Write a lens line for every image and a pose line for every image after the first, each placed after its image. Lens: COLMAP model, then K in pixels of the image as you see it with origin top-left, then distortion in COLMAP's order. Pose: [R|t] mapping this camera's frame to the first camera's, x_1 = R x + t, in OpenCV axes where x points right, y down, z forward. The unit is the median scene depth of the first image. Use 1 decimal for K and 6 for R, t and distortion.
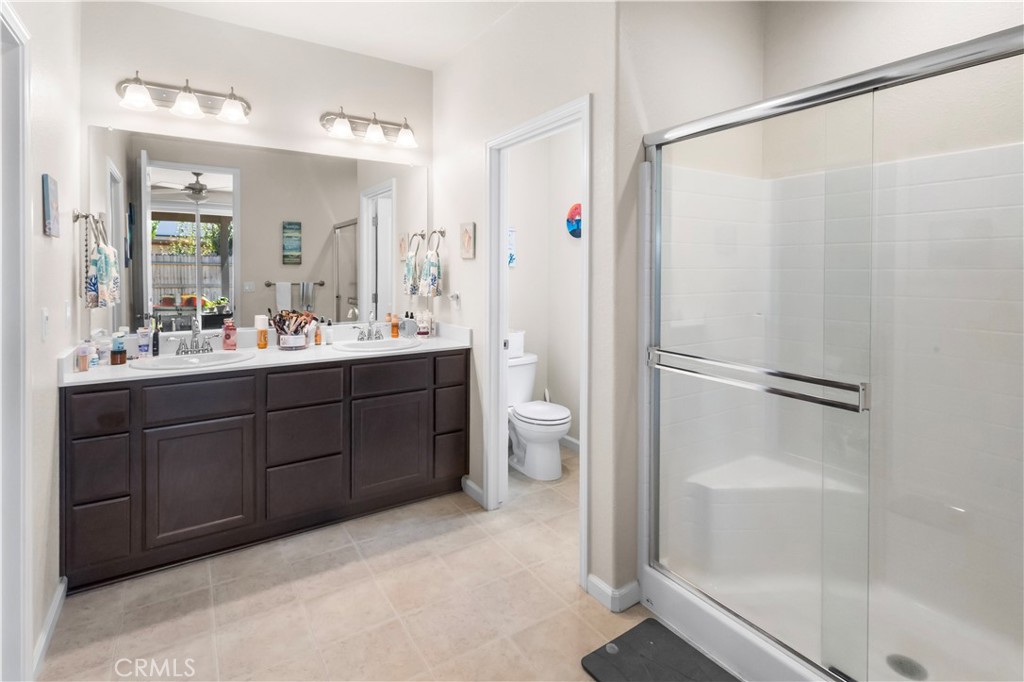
lens RADIAL K [[482.6, 0, 512.1], [0, 482.6, 270.1], [0, 0, 1]] dist [0.001858, 0.000153]
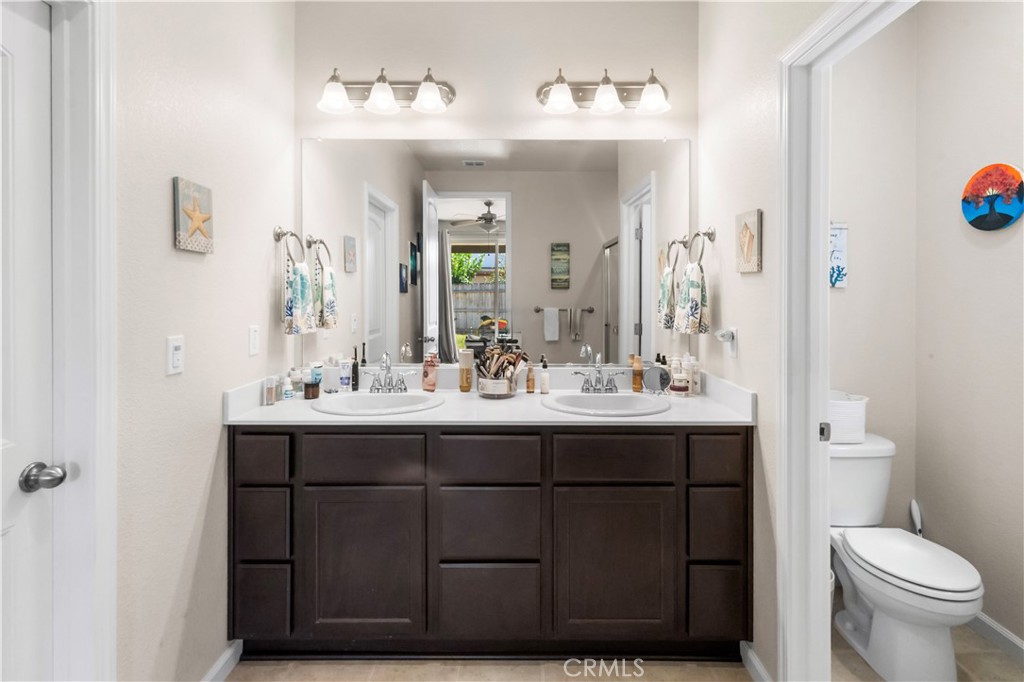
lens RADIAL K [[493.4, 0, 525.6], [0, 493.4, 294.5], [0, 0, 1]] dist [0.007191, -0.000016]
pose [[0.838358, -0.001966, -0.545117, 0.008069], [-0.000479, 0.999990, -0.004343, 0.005077], [0.545120, 0.003902, 0.838349, 0.321723]]
